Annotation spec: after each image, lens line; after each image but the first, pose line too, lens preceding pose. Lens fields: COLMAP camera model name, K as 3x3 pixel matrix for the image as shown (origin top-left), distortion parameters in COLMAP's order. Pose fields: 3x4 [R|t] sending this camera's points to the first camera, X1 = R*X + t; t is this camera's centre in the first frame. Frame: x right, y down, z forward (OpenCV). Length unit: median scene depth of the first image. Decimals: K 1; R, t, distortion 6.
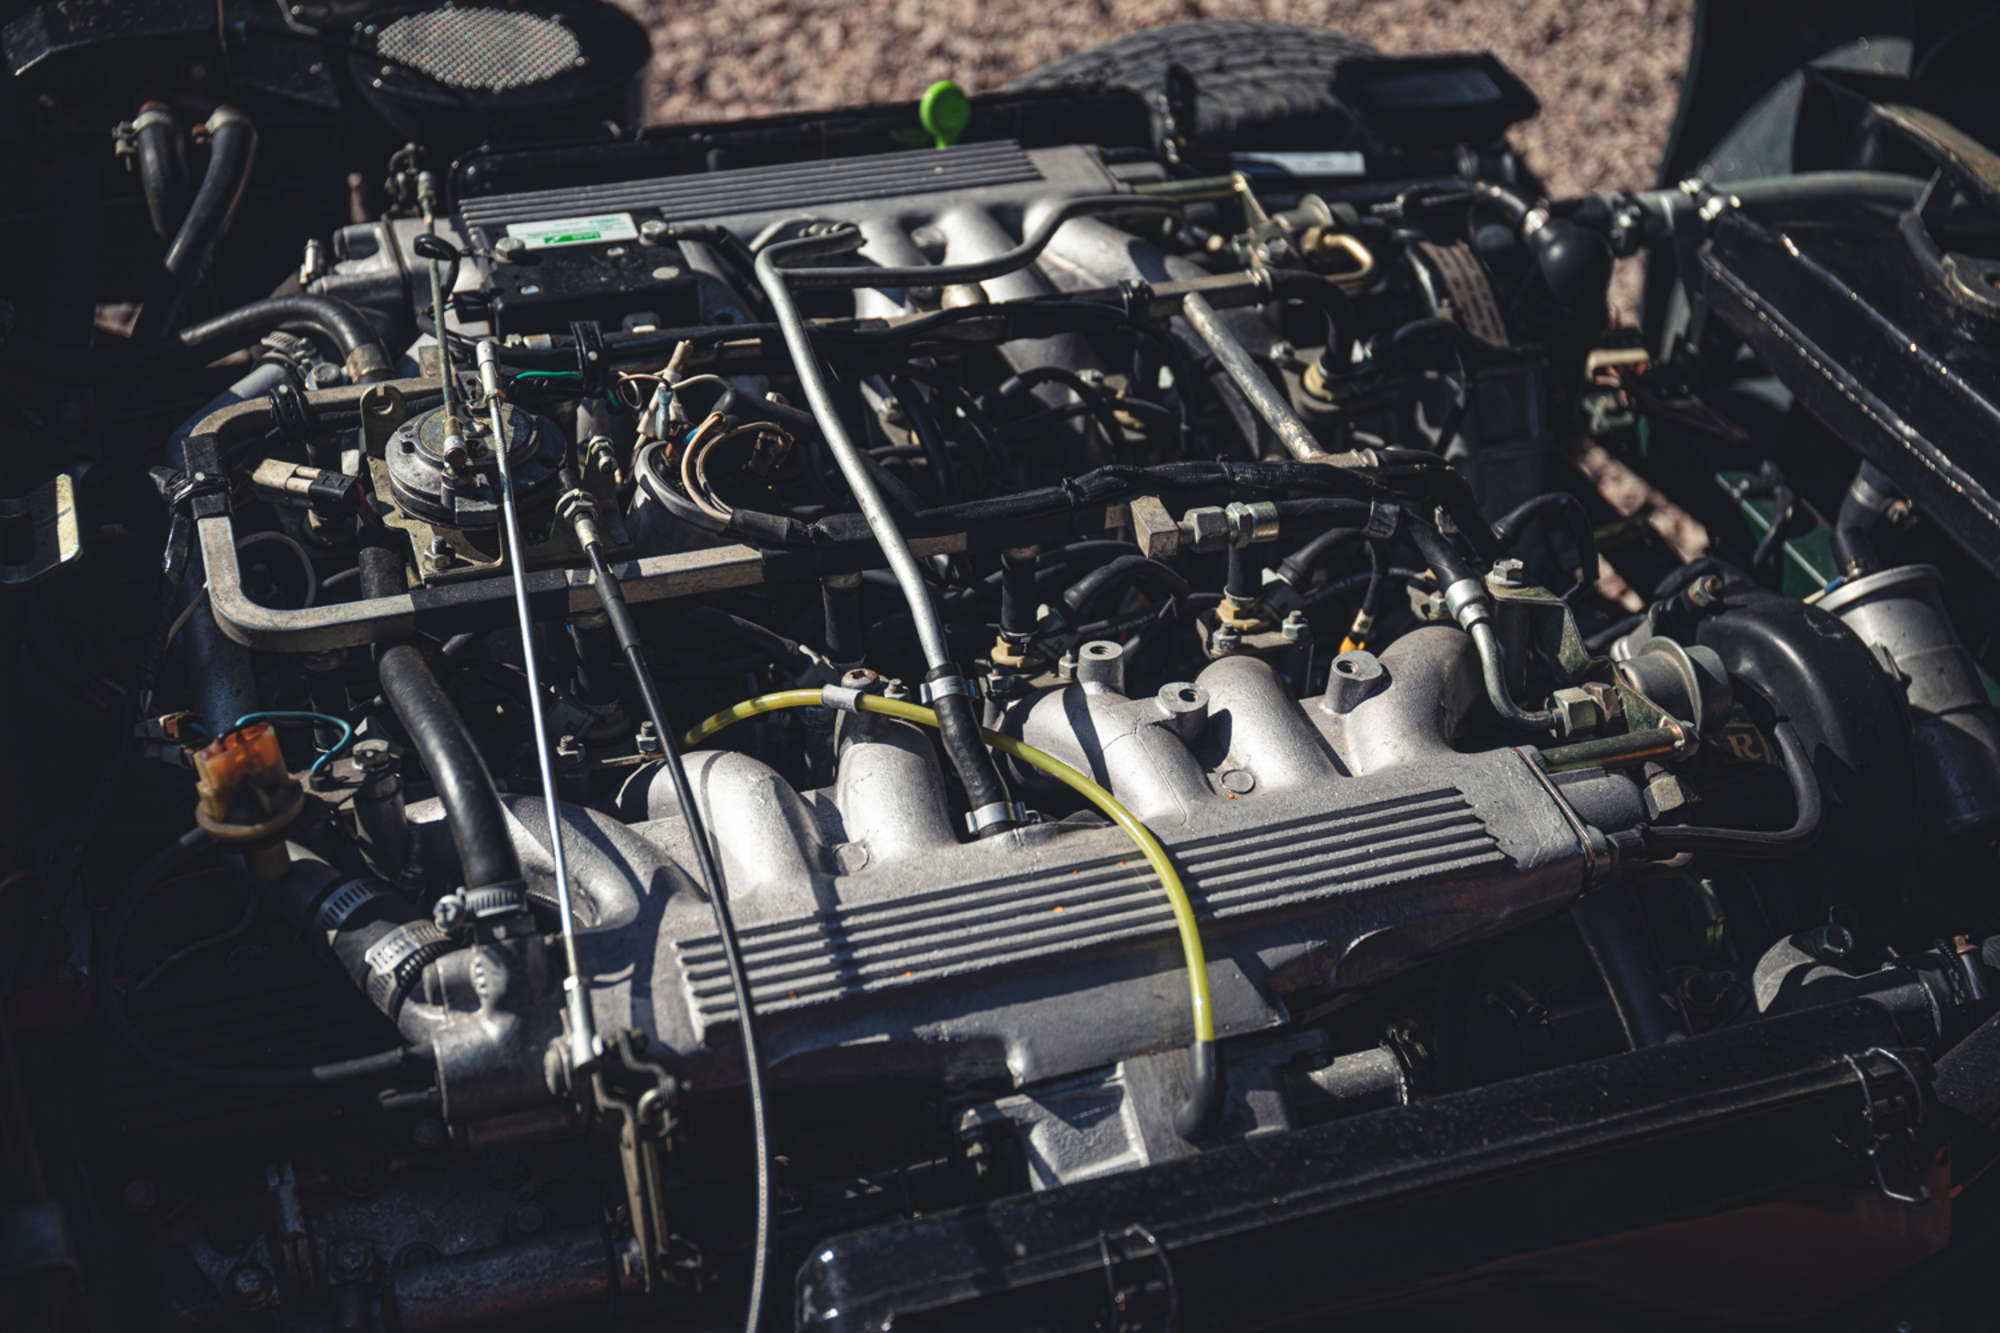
lens RADIAL K [[2559.7, 0, 996.9], [0, 2559.7, 664.2], [0, 0, 1]] dist [0.010406, 0.000000]
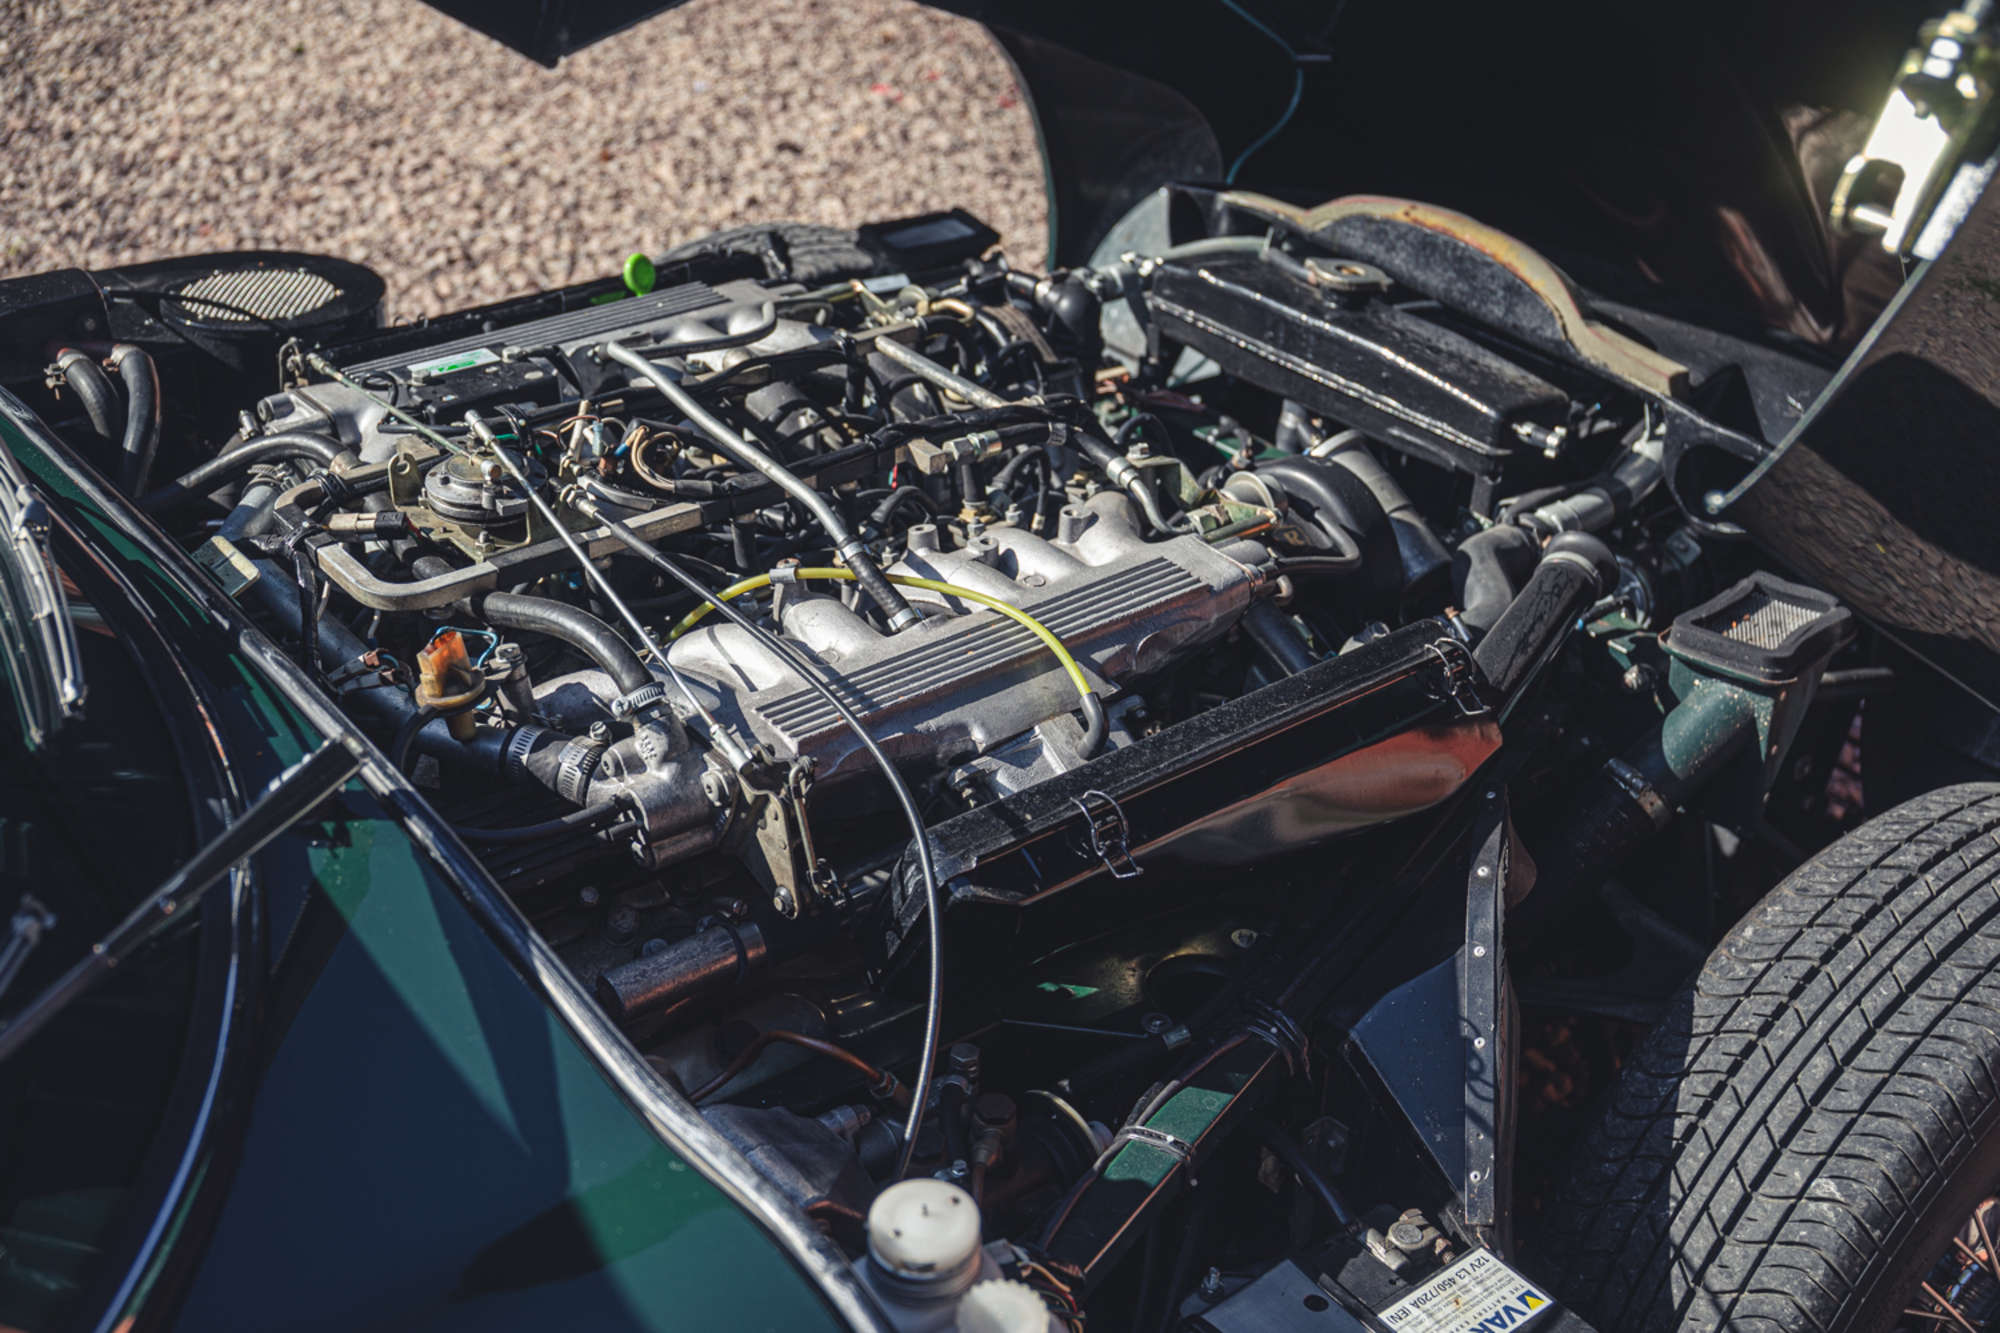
lens RADIAL K [[2271.2, 0, 1003.4], [0, 2271.2, 668.6], [0, 0, 1]] dist [-0.014226, 0.000000]
pose [[0.941223, -0.191527, 0.278239, -0.302501], [0.219558, 0.972861, -0.073042, 0.182298], [-0.256699, 0.129839, 0.957731, -0.317023]]
